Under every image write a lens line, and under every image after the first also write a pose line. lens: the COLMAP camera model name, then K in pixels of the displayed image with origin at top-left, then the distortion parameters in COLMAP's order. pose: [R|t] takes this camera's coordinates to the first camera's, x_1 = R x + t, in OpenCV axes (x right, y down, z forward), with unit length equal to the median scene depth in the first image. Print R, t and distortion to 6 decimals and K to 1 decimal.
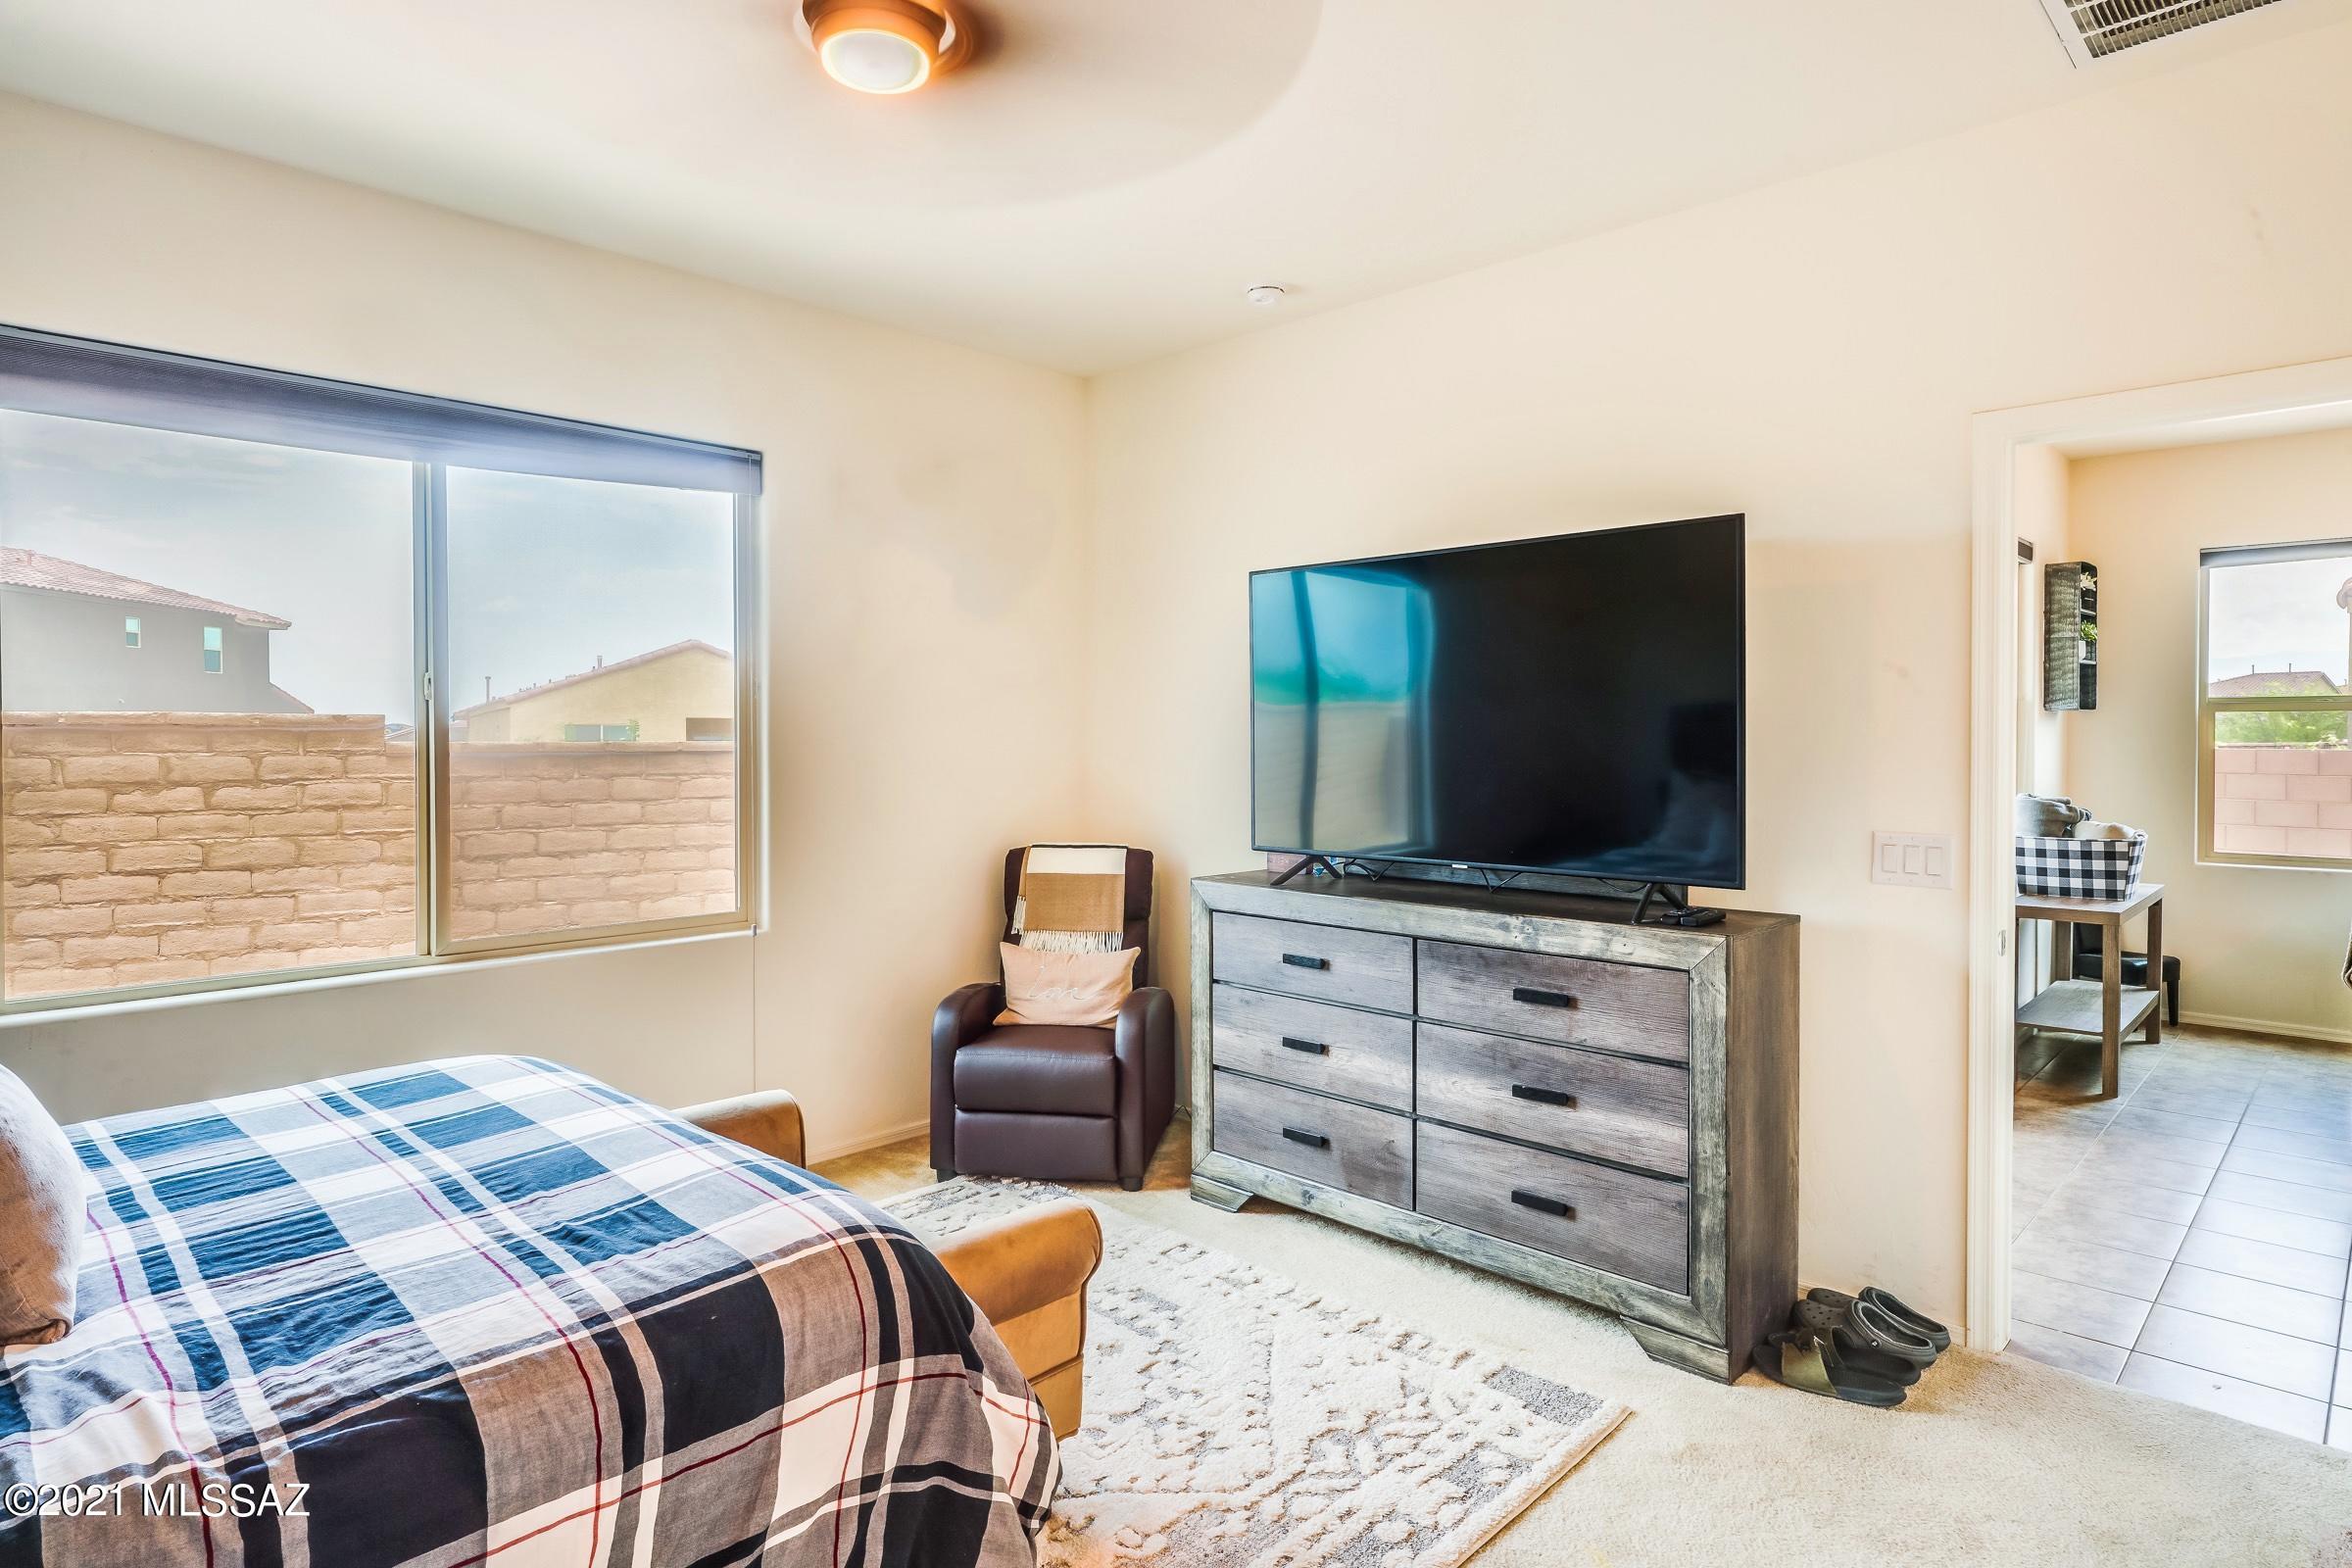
lens RADIAL K [[1283.8, 0, 1172.7], [0, 1283.8, 764.7], [0, 0, 1]] dist [-0.001769, 0.000346]
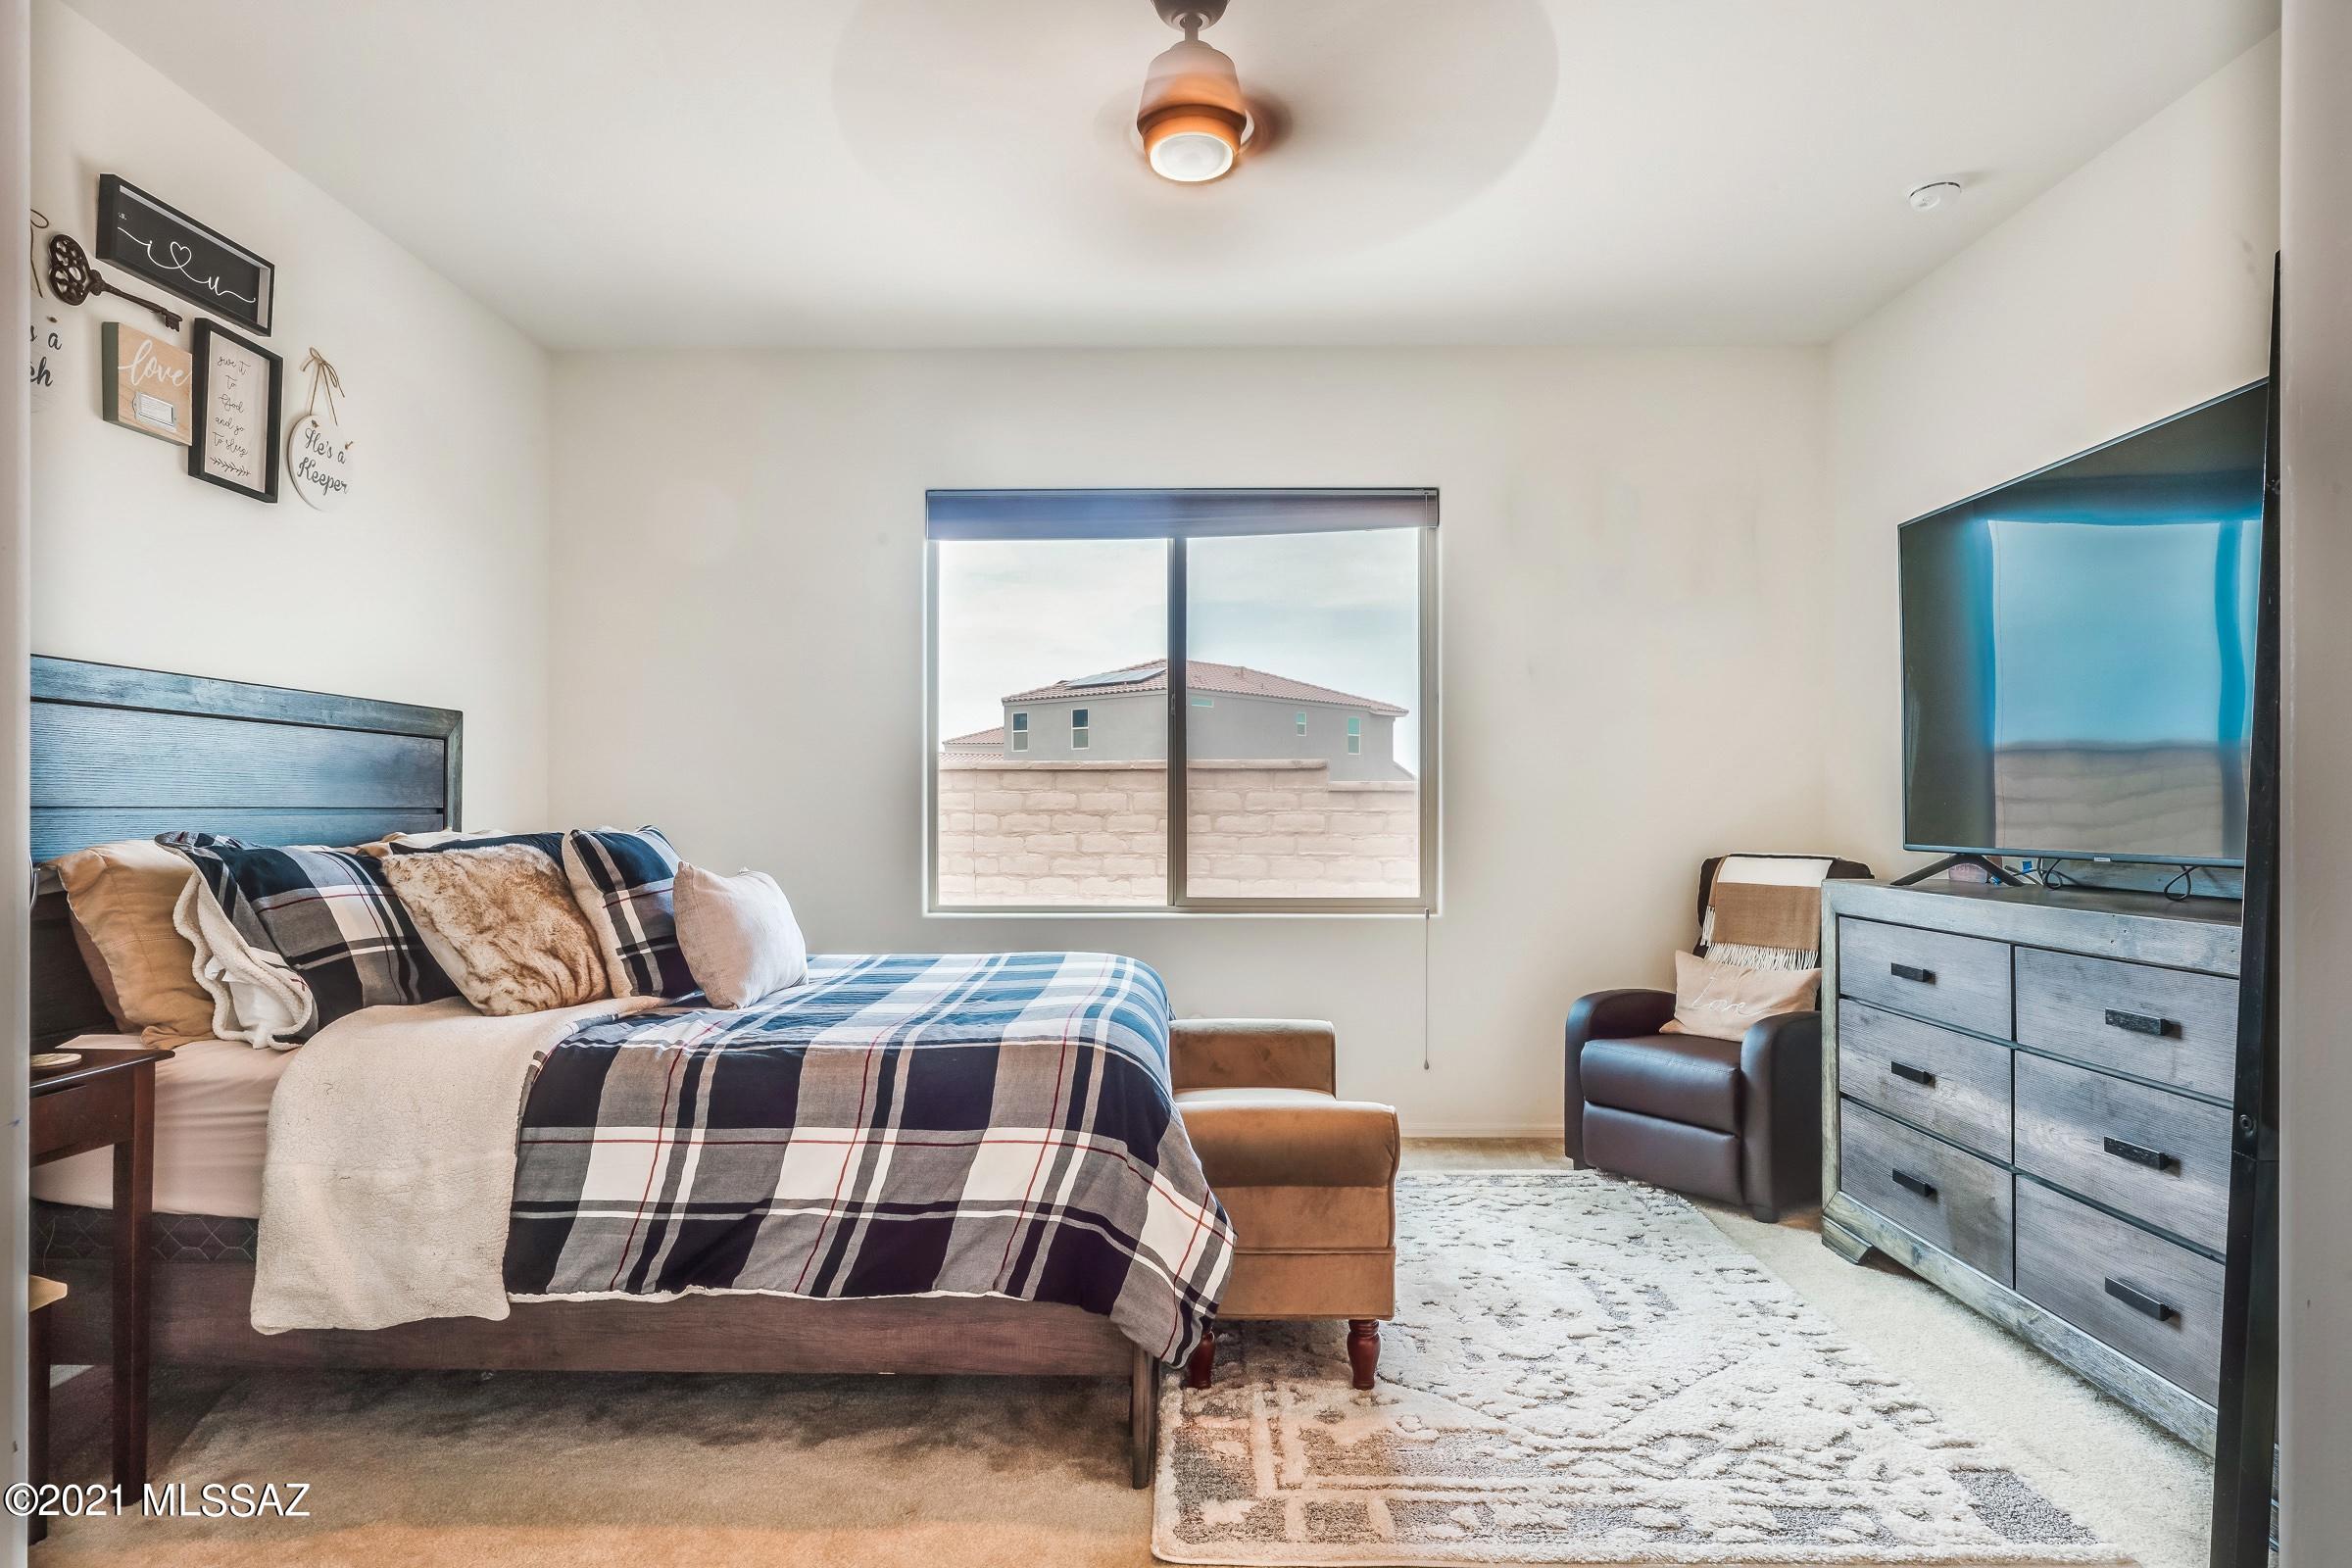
lens RADIAL K [[1294.5, 0, 1160.5], [0, 1294.5, 806.9], [0, 0, 1]] dist [0.000056, 0.000095]
pose [[0.689743, -0.001677, -0.724052, 0.371241], [-0.016041, 0.999716, -0.017597, 0.065687], [0.723876, 0.023752, 0.689521, 0.052776]]
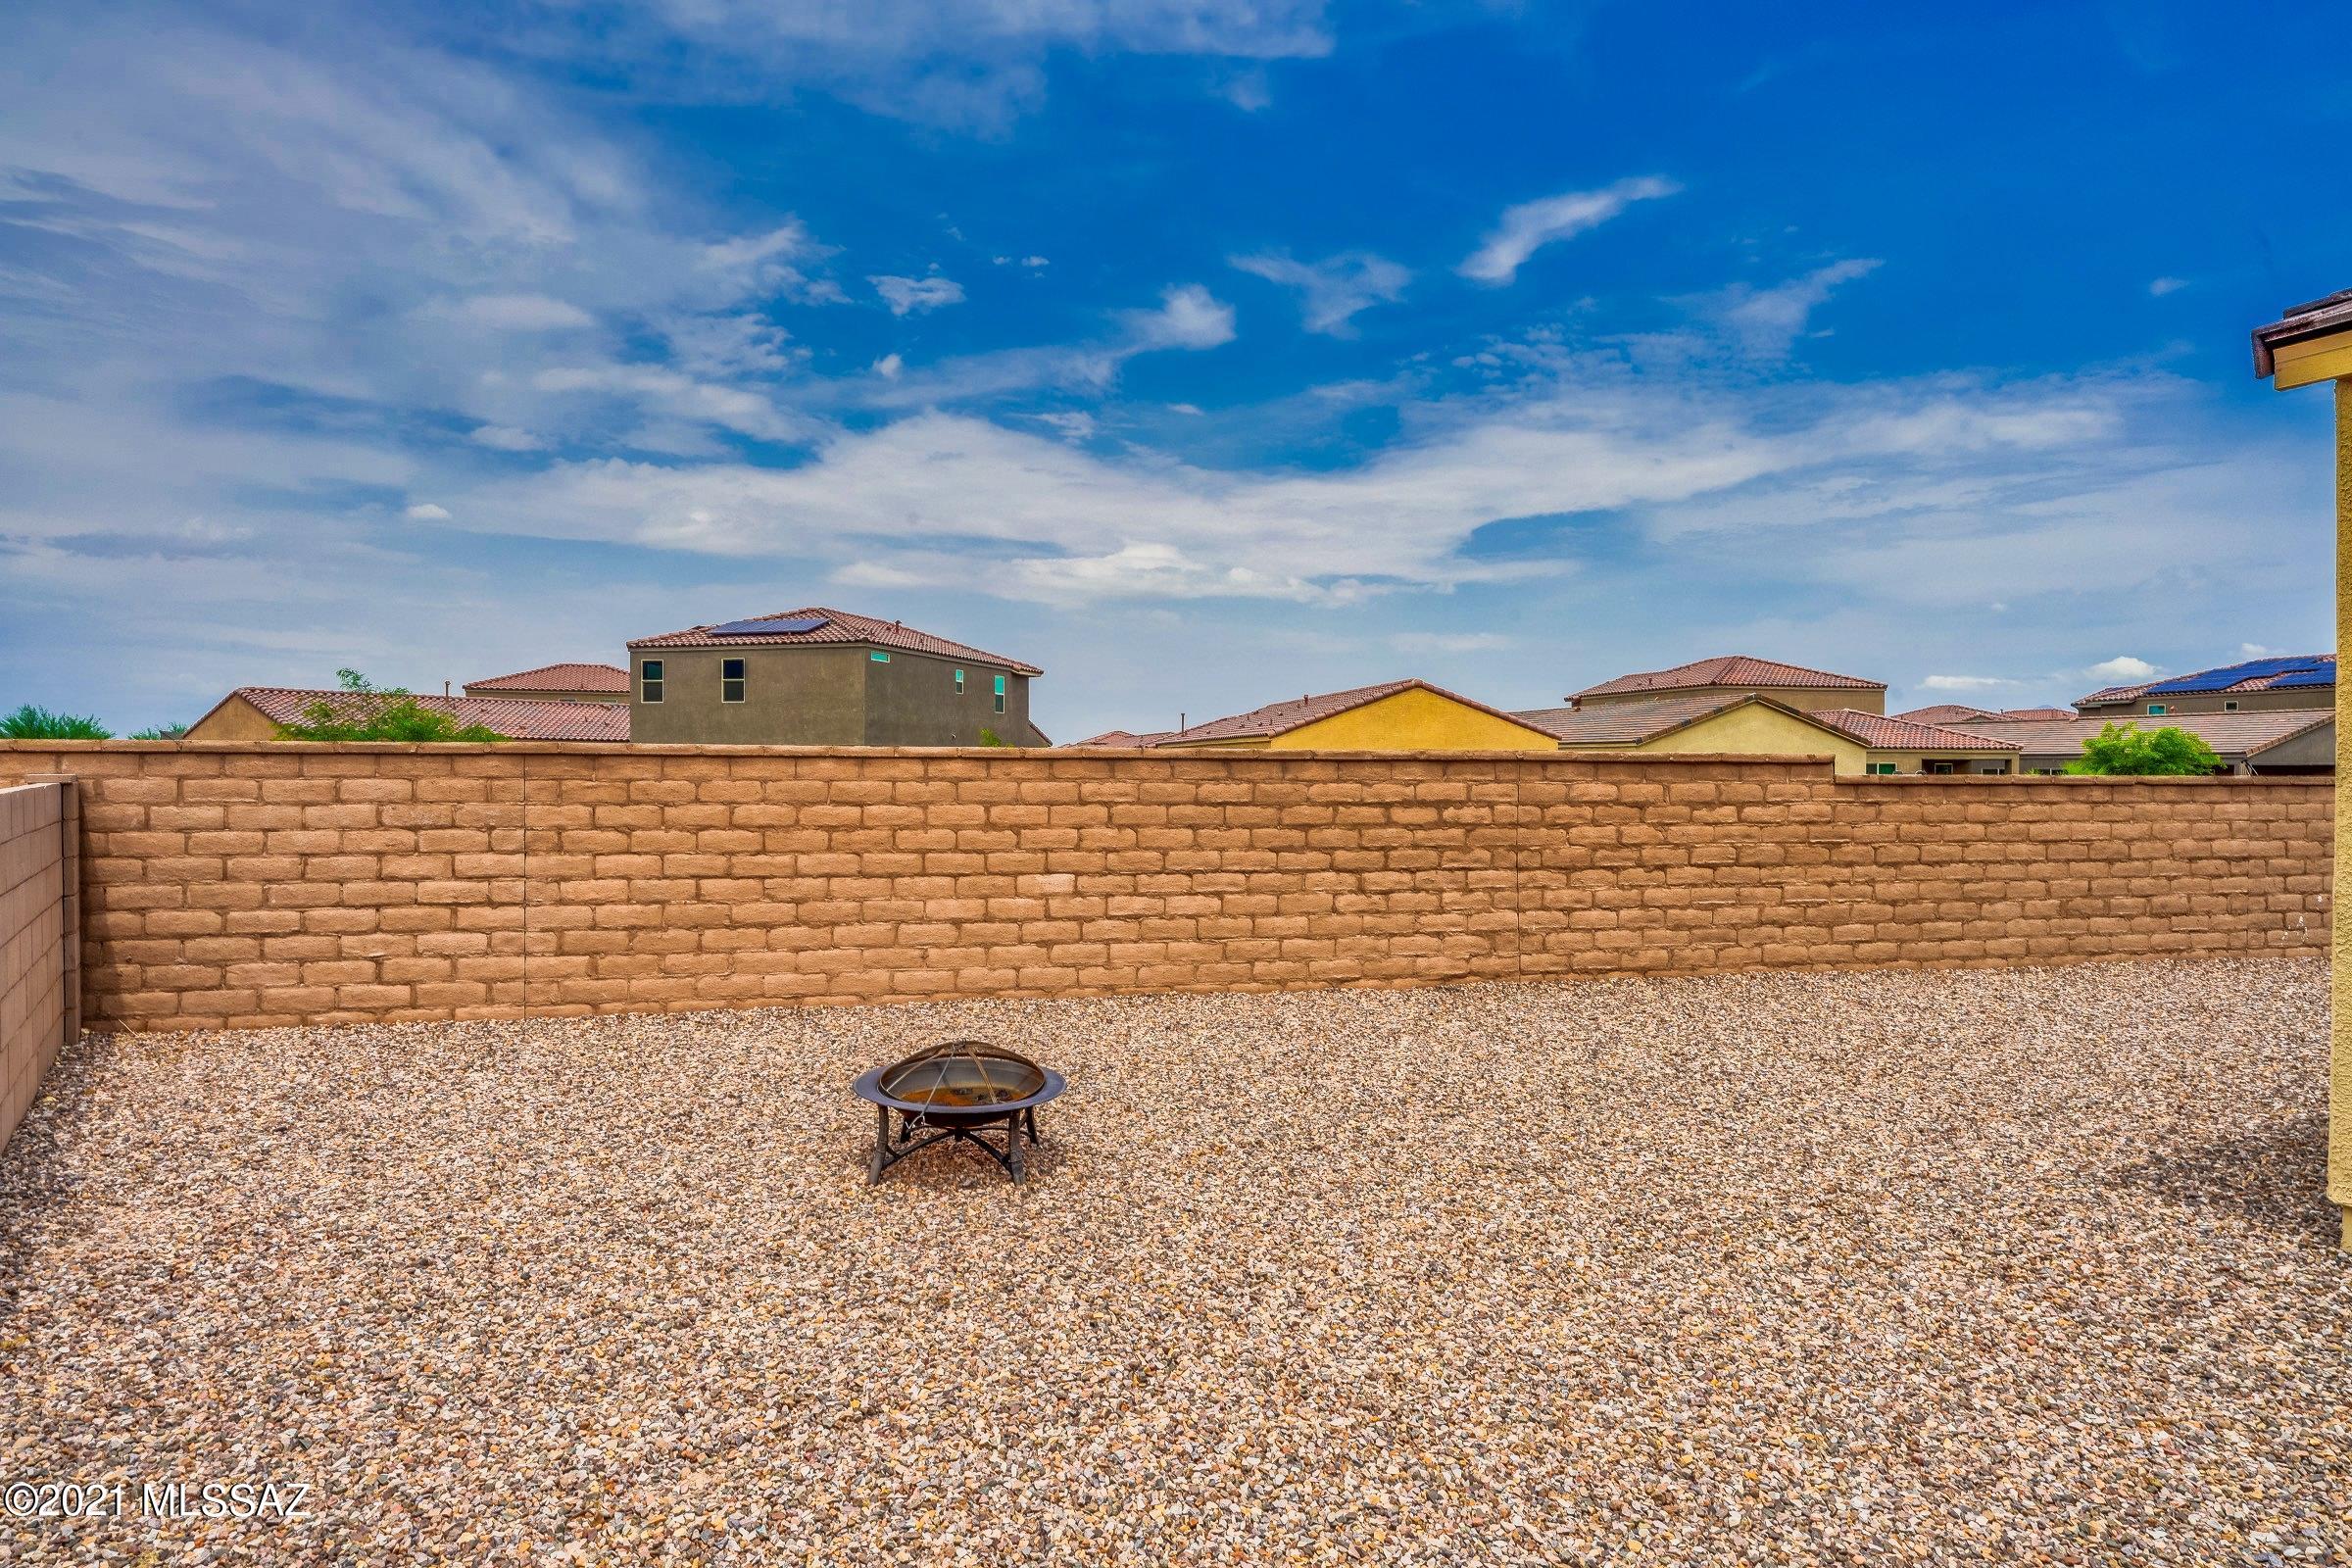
lens RADIAL K [[1283.4, 0, 1191.7], [0, 1283.4, 777.4], [0, 0, 1]] dist [-0.000300, 0.000810]
pose [[0.921732, 0.007291, -0.387759, -1.492471], [-0.012352, 0.999868, -0.010561, 0.016182], [0.387631, 0.014524, 0.921700, -1.029135]]
